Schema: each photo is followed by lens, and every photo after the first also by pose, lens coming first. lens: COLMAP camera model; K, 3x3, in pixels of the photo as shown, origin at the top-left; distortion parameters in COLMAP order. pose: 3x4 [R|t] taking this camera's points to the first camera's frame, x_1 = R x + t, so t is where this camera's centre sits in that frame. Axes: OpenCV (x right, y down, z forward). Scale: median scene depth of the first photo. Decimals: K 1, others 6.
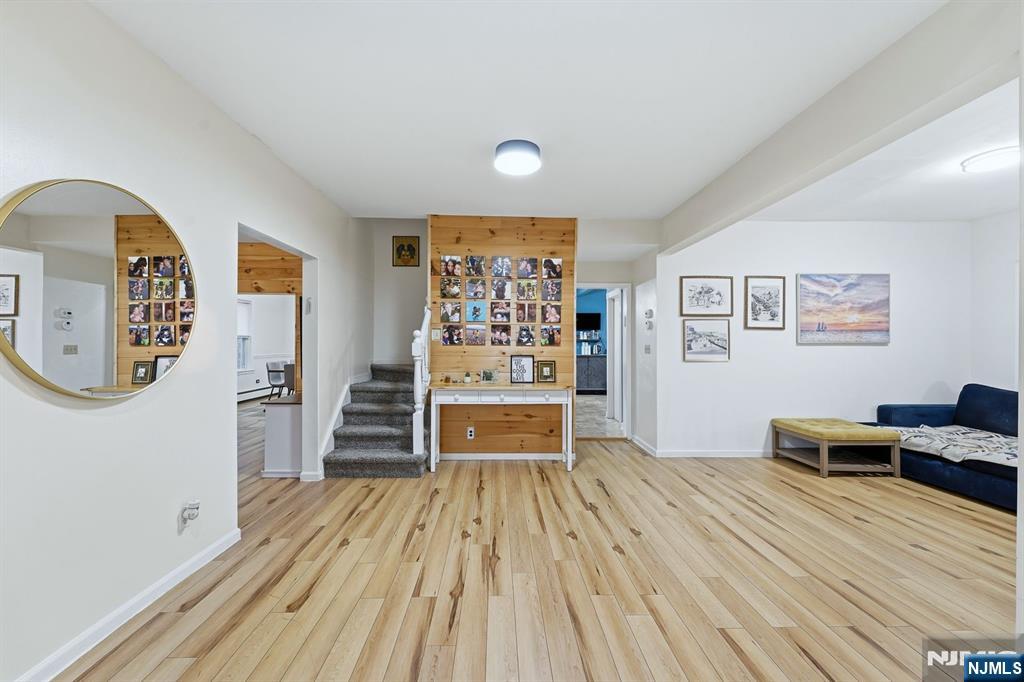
lens RADIAL K [[412.9, 0, 518.8], [0, 412.9, 343.6], [0, 0, 1]] dist [0.005972, 0.000251]
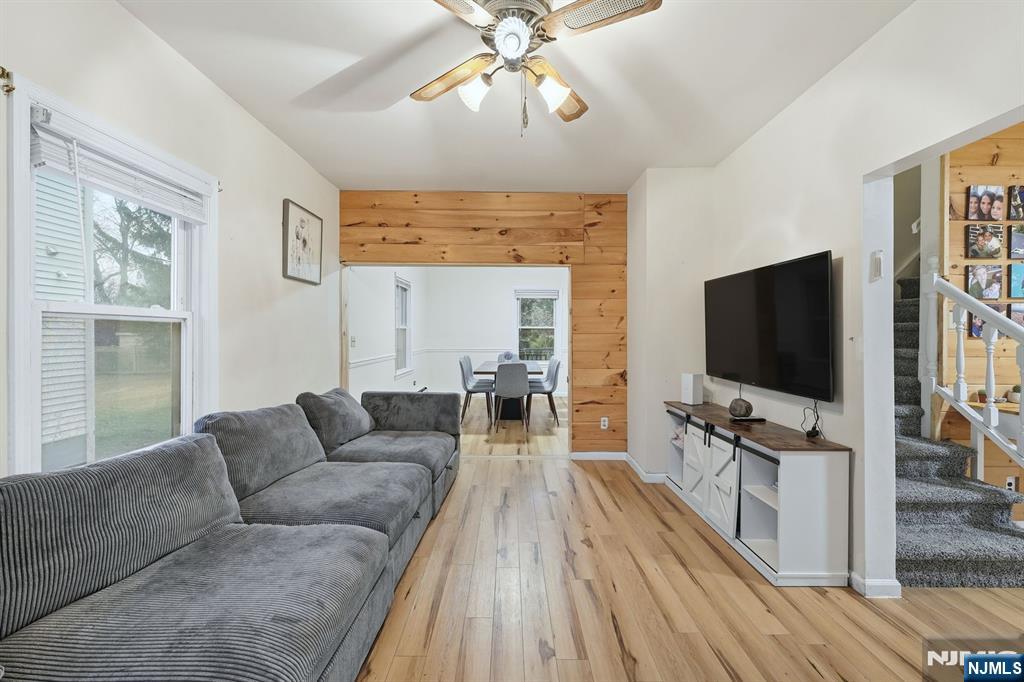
lens RADIAL K [[412.9, 0, 505.6], [0, 412.9, 335.9], [0, 0, 1]] dist [0.005972, 0.000251]
pose [[0.999705, 0.003755, -0.023995, -0.828220], [-0.003974, 0.999951, -0.009092, 0.007548], [0.023960, 0.009185, 0.999671, 0.396485]]
